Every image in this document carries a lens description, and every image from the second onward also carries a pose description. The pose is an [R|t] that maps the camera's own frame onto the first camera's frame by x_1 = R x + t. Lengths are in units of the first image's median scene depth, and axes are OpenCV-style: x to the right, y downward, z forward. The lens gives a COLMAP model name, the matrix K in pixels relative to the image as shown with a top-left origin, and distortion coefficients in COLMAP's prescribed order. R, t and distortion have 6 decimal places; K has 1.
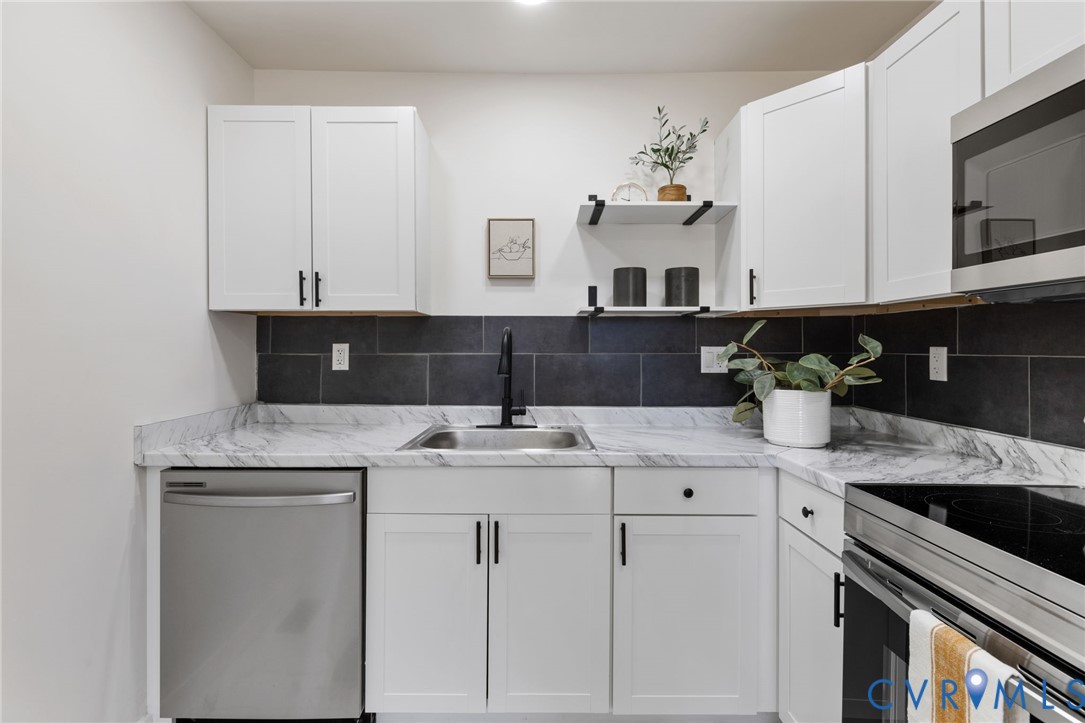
lens RADIAL K [[500.9, 0, 537.3], [0, 500.9, 348.0], [0, 0, 1]] dist [-0.003215, -0.000197]
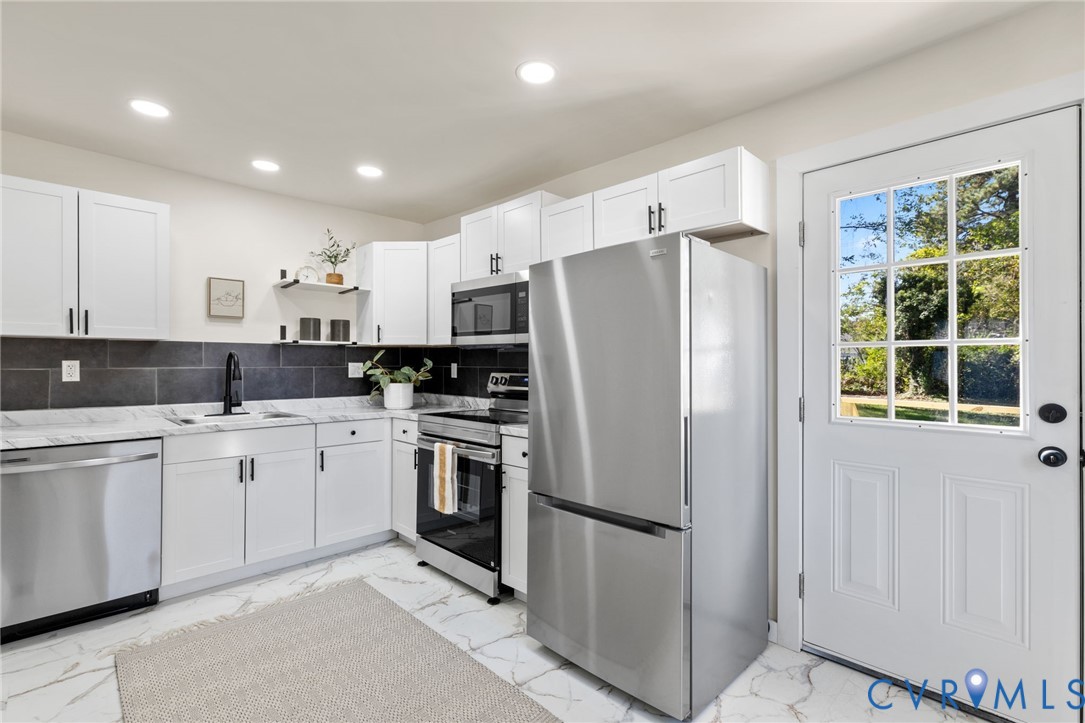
lens RADIAL K [[493.0, 0, 538.2], [0, 493.0, 362.4], [0, 0, 1]] dist [-0.001144, -0.000069]
pose [[0.711616, 0.000366, 0.702568, -0.464108], [-0.002668, 0.999994, 0.002181, -0.010774], [-0.702563, -0.003426, 0.711613, -0.789558]]
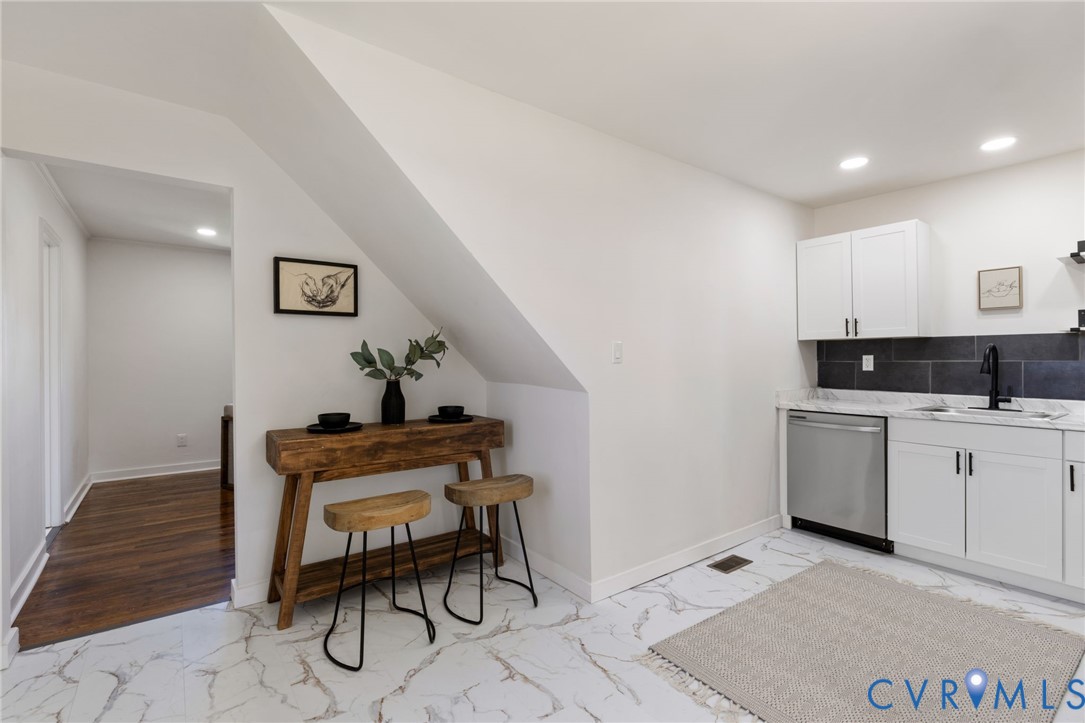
lens RADIAL K [[498.5, 0, 539.5], [0, 498.5, 357.6], [0, 0, 1]] dist [0.000066, 0.000228]
pose [[0.602813, -0.006857, -0.797853, 0.322508], [0.007667, 0.999967, -0.002802, -0.004877], [0.797846, -0.004428, 0.602845, -1.023791]]
